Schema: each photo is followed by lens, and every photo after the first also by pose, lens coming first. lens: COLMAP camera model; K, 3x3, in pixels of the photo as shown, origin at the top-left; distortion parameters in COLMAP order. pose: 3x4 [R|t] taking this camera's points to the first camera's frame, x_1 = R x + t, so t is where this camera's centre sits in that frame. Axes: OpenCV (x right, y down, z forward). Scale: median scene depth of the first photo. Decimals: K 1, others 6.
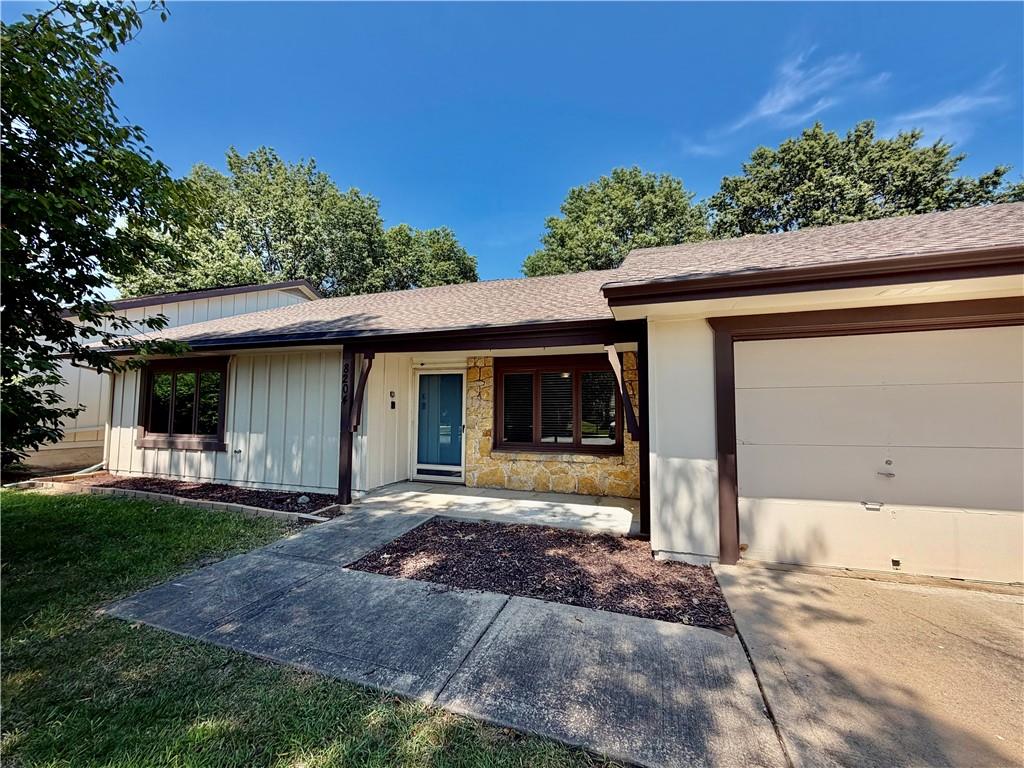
lens RADIAL K [[408.1, 0, 509.5], [0, 408.1, 375.6], [0, 0, 1]] dist [-0.011950, 0.000566]
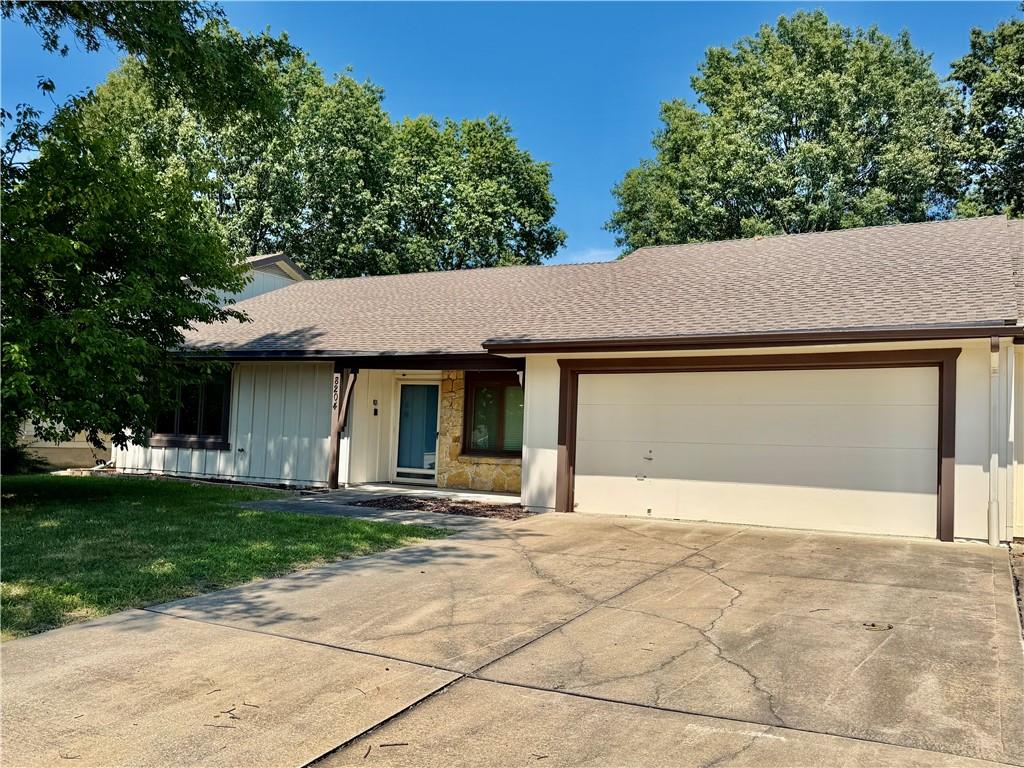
lens RADIAL K [[866.1, 0, 513.1], [0, 866.1, 385.9], [0, 0, 1]] dist [0.005453, -0.007929]
pose [[0.985738, 0.022567, -0.166768, 0.120611], [-0.018922, 0.999547, 0.023411, -0.015445], [0.167221, -0.019922, 0.985718, -0.320083]]
